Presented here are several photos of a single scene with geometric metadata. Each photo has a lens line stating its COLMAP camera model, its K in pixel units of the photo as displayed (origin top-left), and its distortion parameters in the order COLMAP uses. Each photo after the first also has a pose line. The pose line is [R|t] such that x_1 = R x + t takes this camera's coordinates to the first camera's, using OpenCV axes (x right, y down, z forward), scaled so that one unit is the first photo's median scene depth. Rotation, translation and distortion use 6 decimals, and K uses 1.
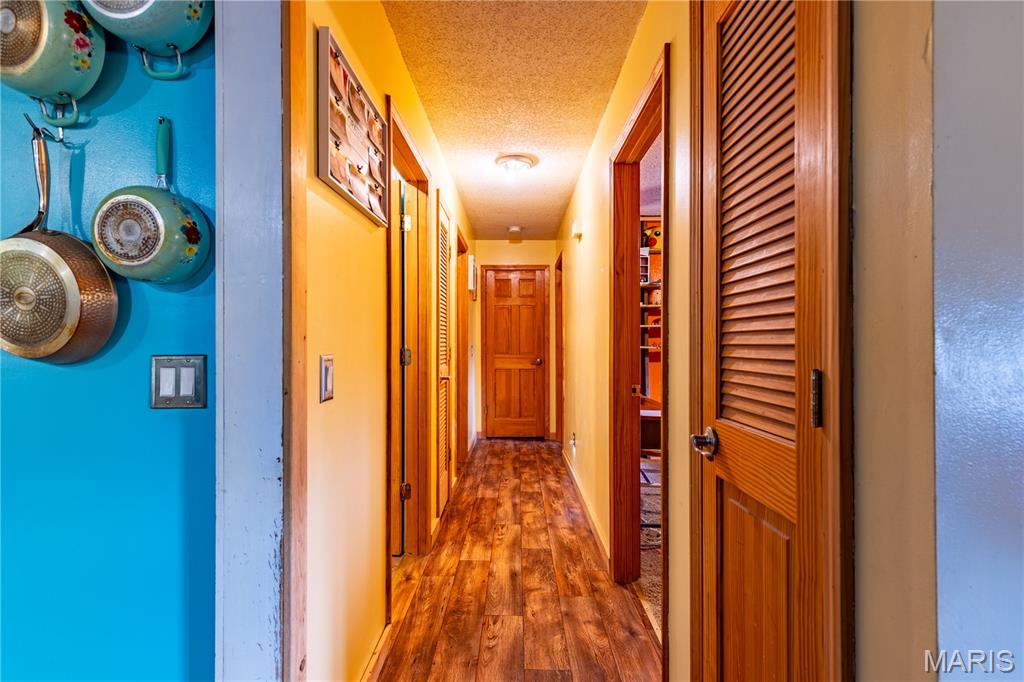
lens RADIAL K [[472.6, 0, 512.2], [0, 472.6, 341.2], [0, 0, 1]] dist [0.004472, 0.000160]
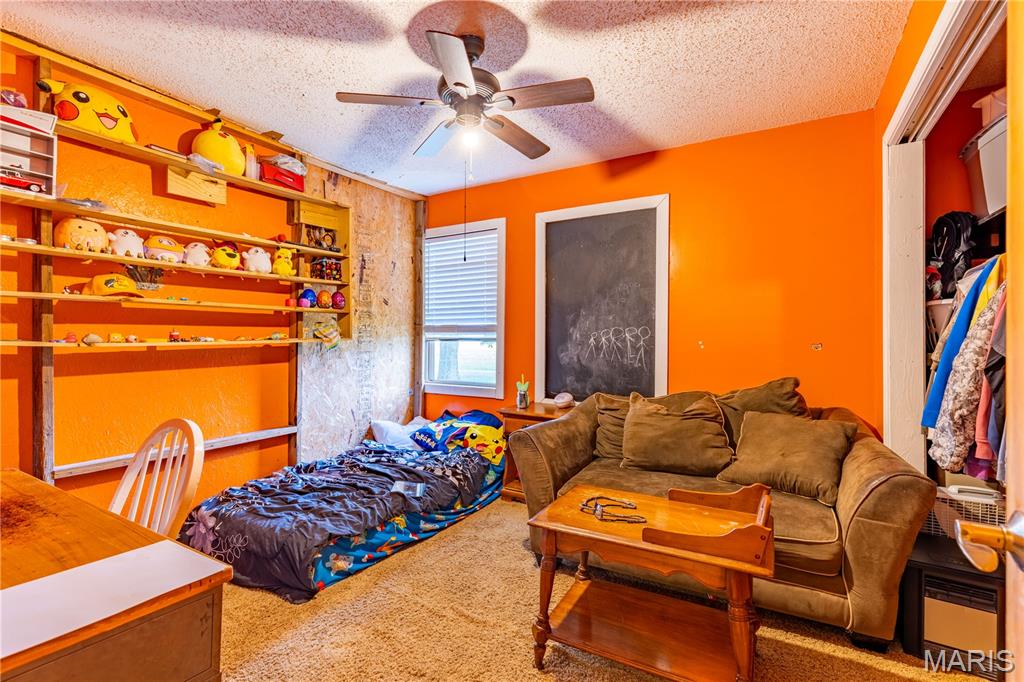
lens RADIAL K [[472.6, 0, 512.2], [0, 472.6, 336.7], [0, 0, 1]] dist [0.004472, 0.000160]
pose [[0.493726, 0.008567, 0.869575, 0.113160], [-0.006441, 0.999960, -0.006195, 0.006038], [-0.869594, -0.002543, 0.493761, 0.403232]]
